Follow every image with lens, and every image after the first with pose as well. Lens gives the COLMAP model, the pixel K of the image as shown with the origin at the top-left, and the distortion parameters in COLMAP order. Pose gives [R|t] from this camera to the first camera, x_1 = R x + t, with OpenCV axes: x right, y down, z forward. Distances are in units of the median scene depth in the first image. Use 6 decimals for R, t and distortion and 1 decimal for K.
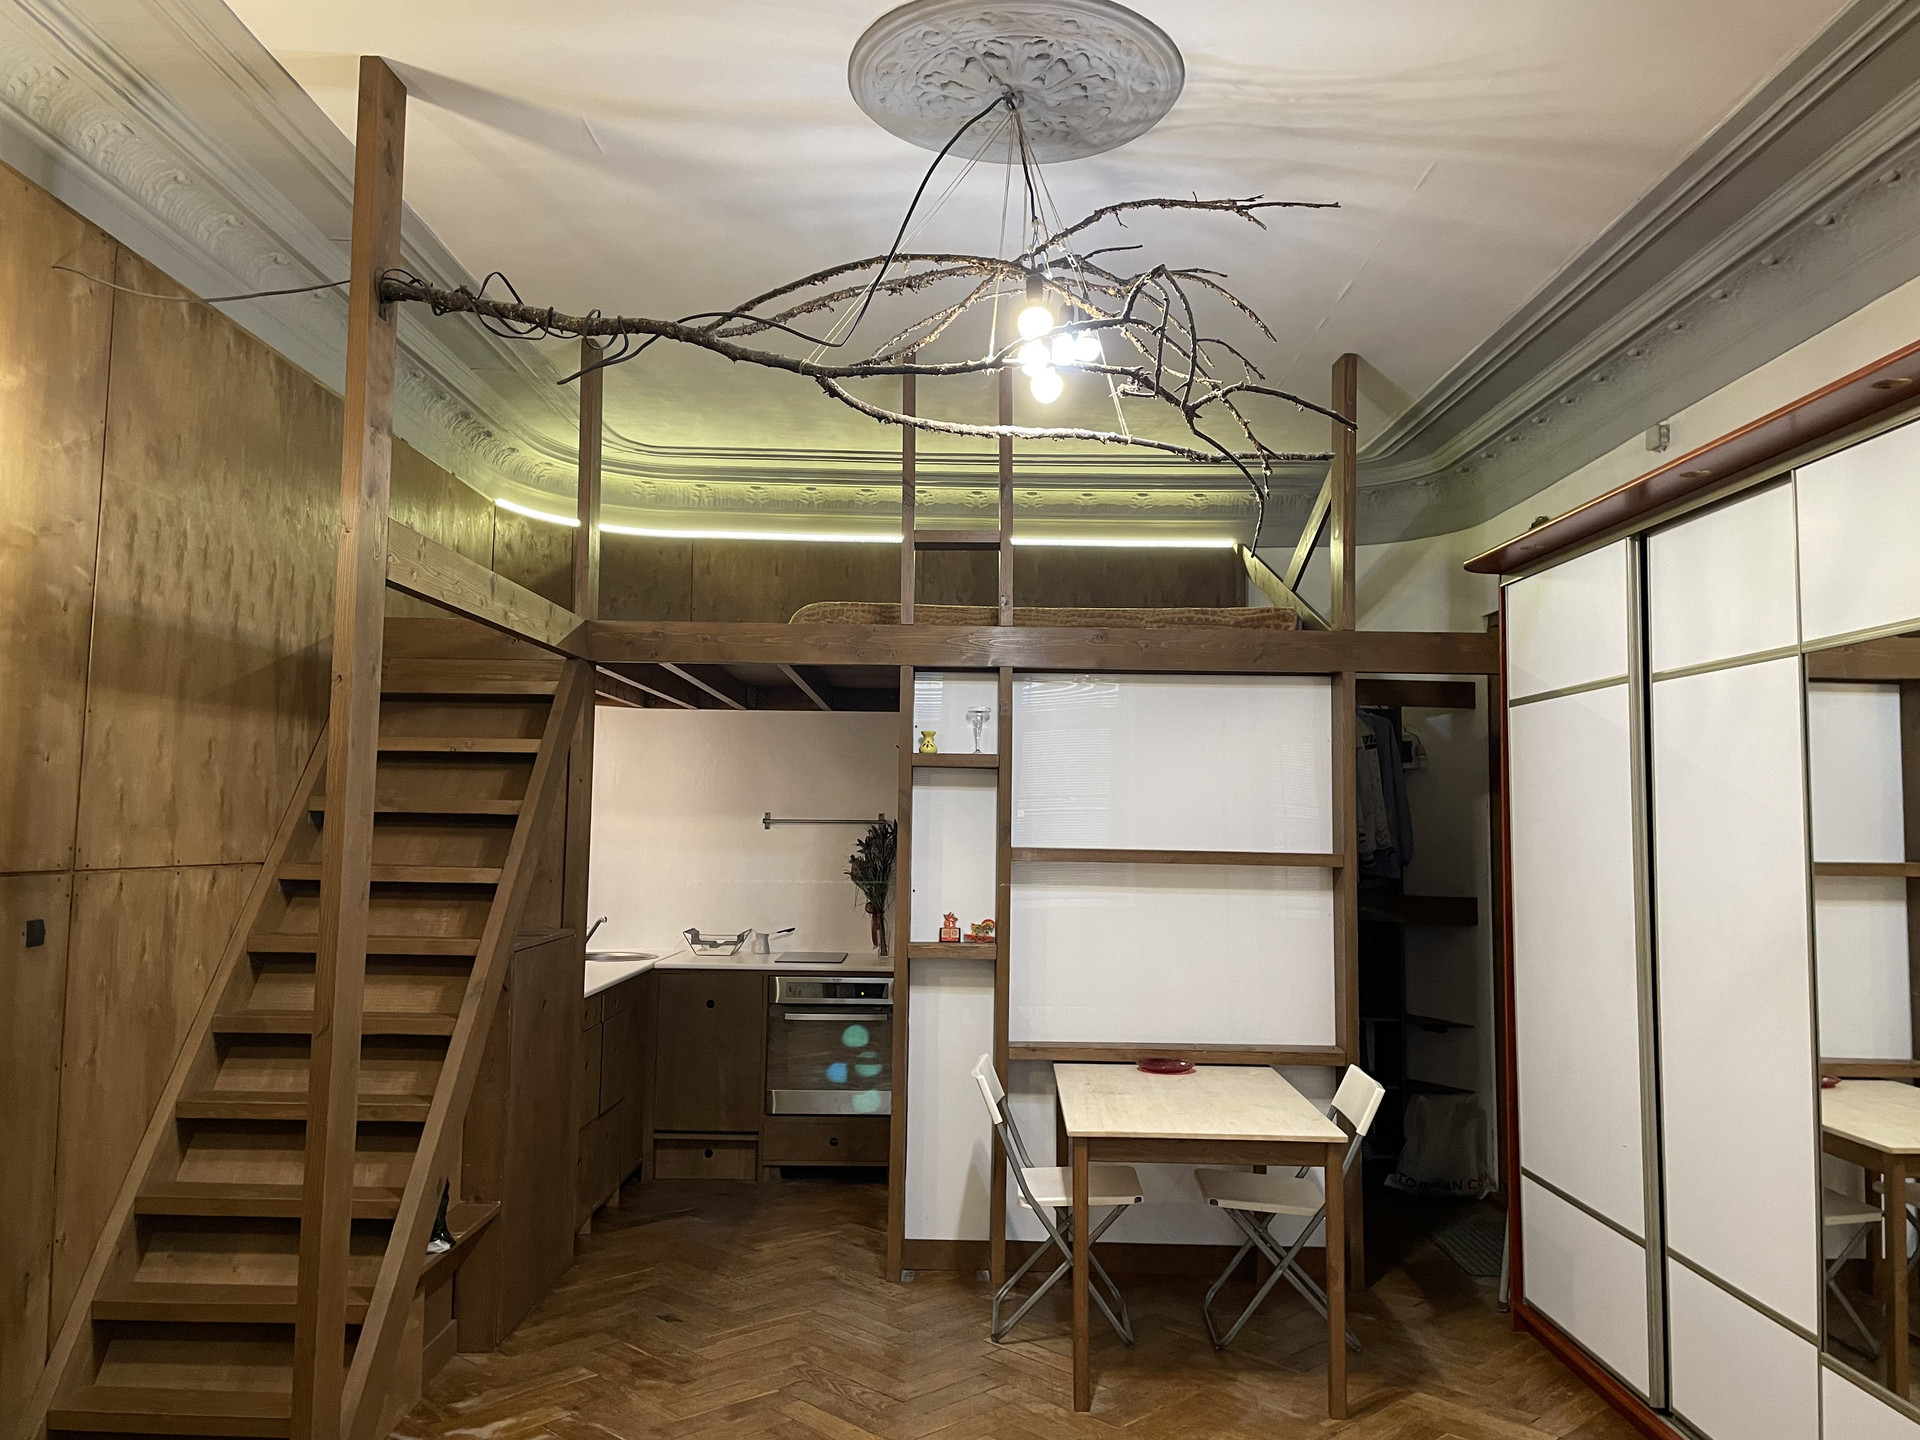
lens RADIAL K [[1454.6, 0, 961.0], [0, 1454.6, 704.8], [0, 0, 1]] dist [0.014483, -0.006680]
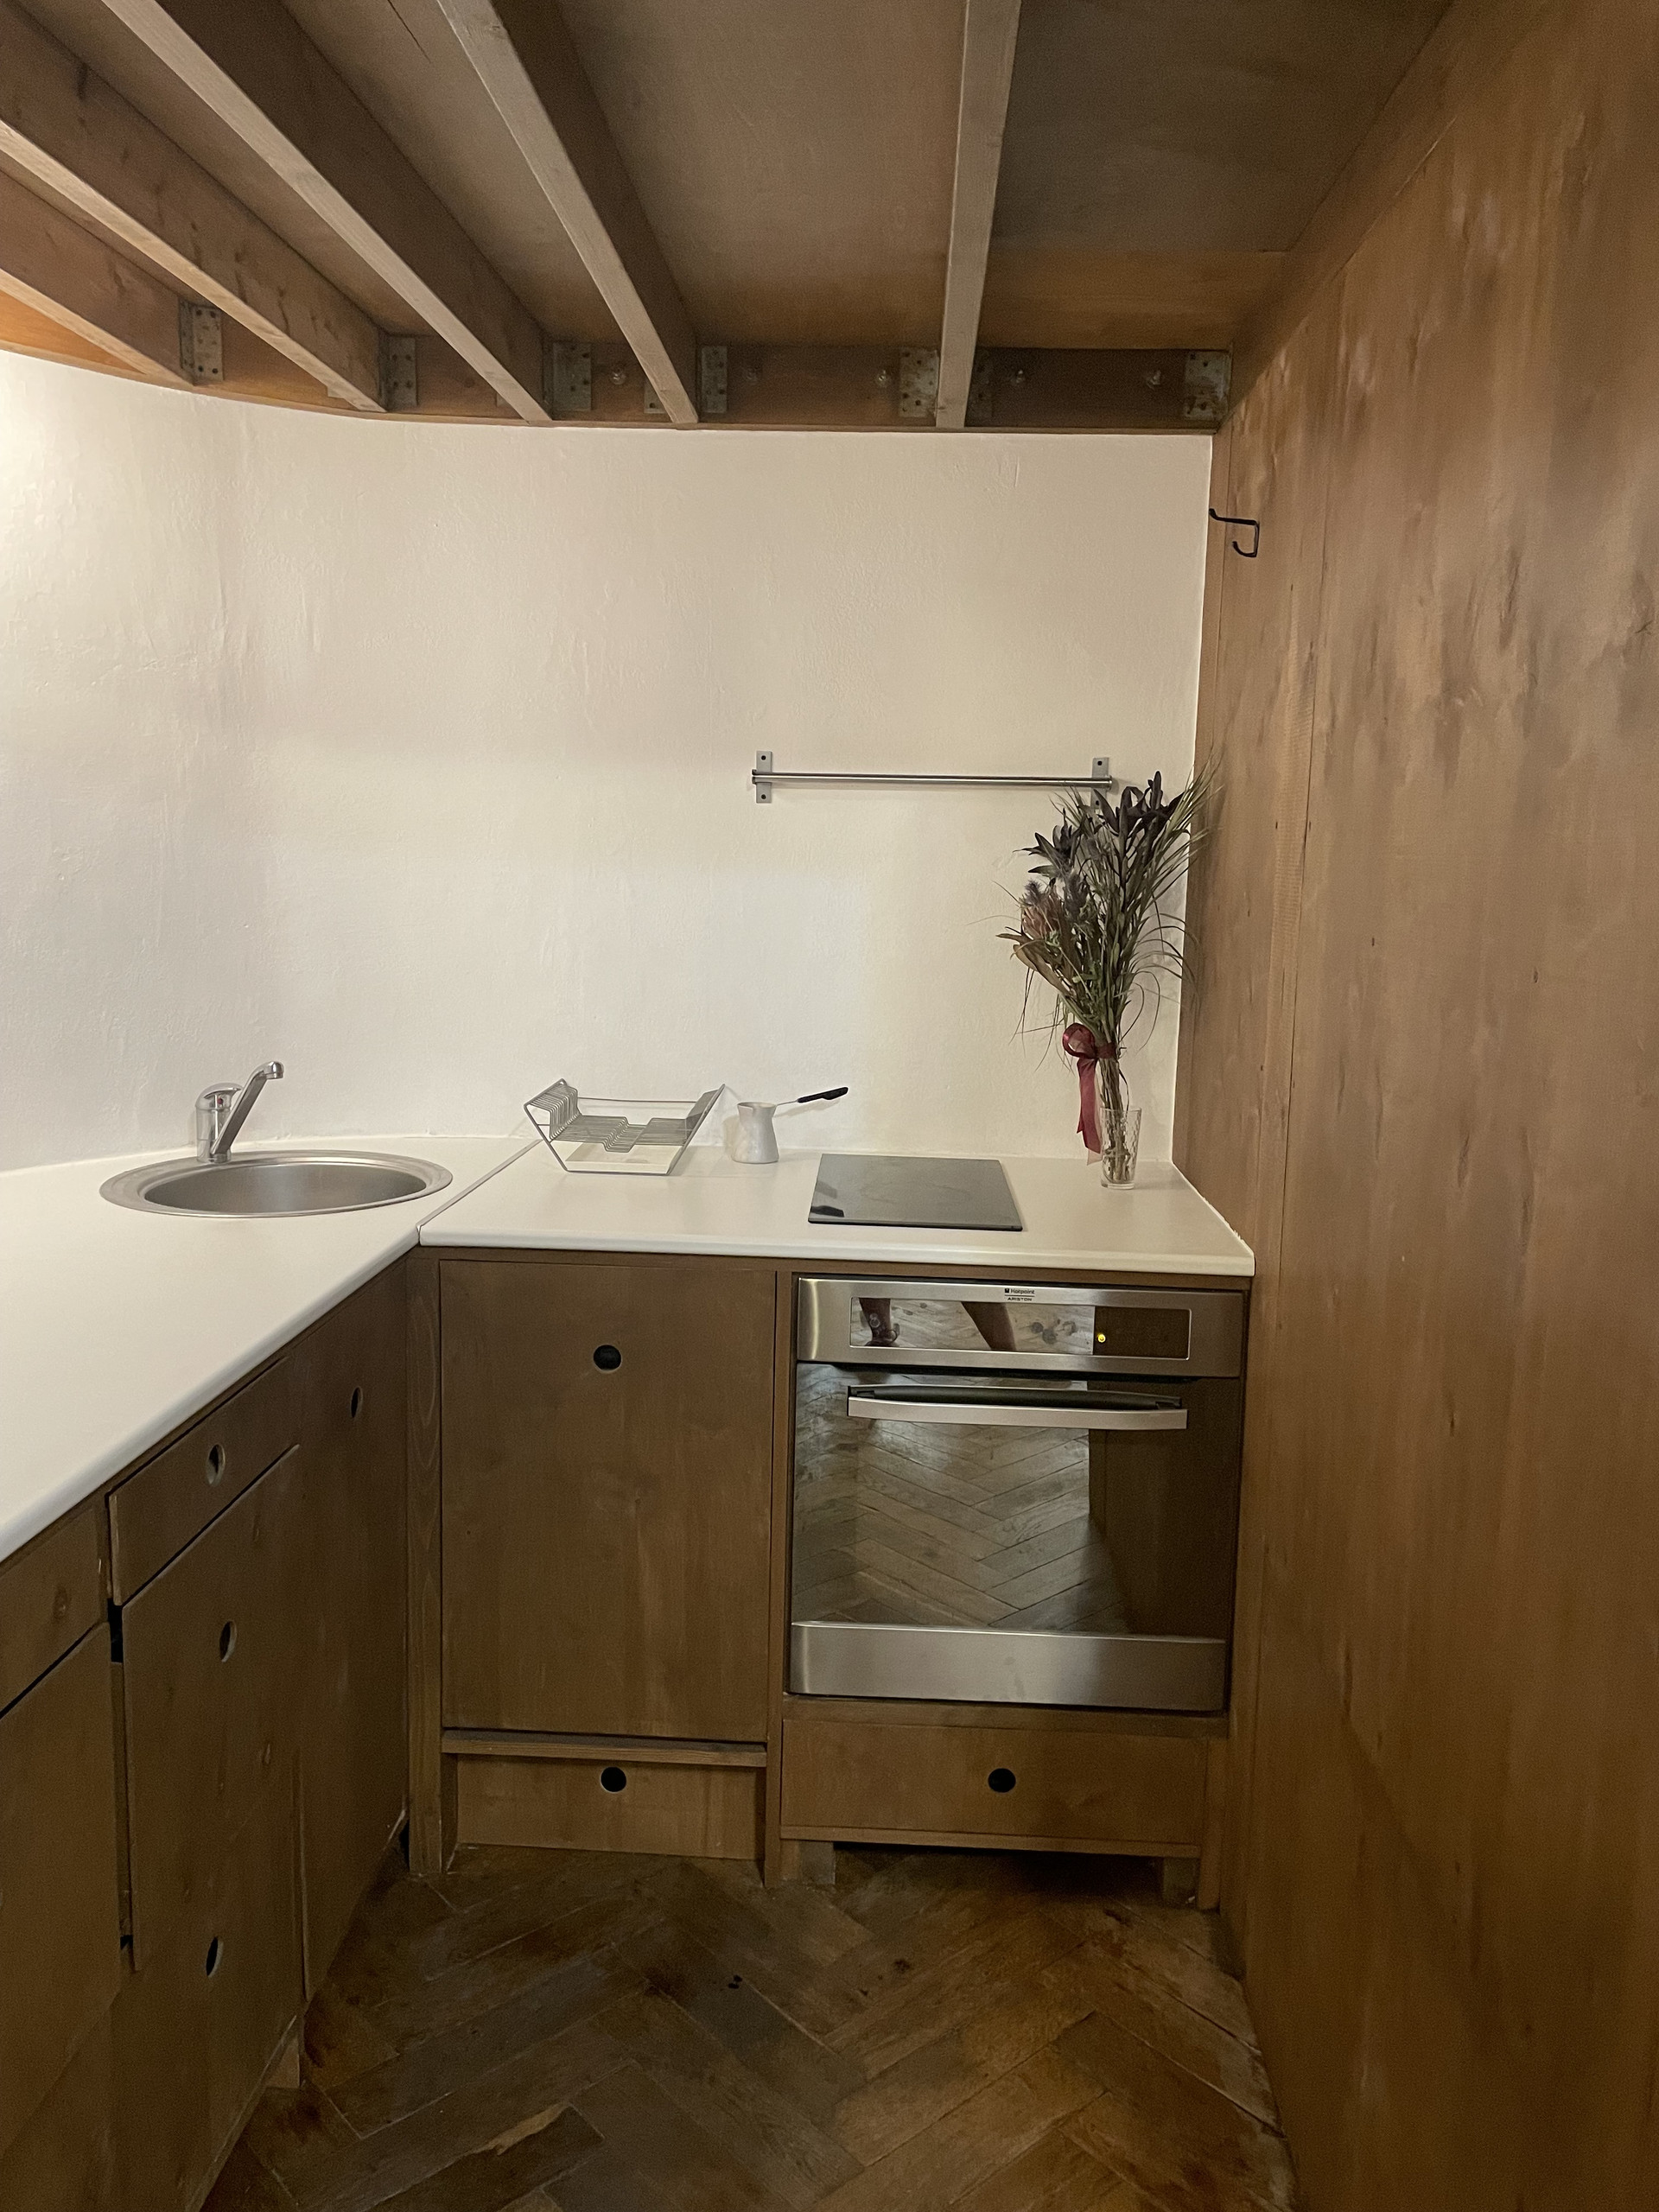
lens RADIAL K [[1675.9, 0, 845.0], [0, 1675.9, 1107.7], [0, 0, 1]] dist [0.014483, -0.006680]
pose [[0.999021, 0.017910, -0.040455, -0.100047], [-0.007829, 0.971535, 0.236766, 0.063693], [0.043544, -0.236218, 0.970724, 0.619070]]
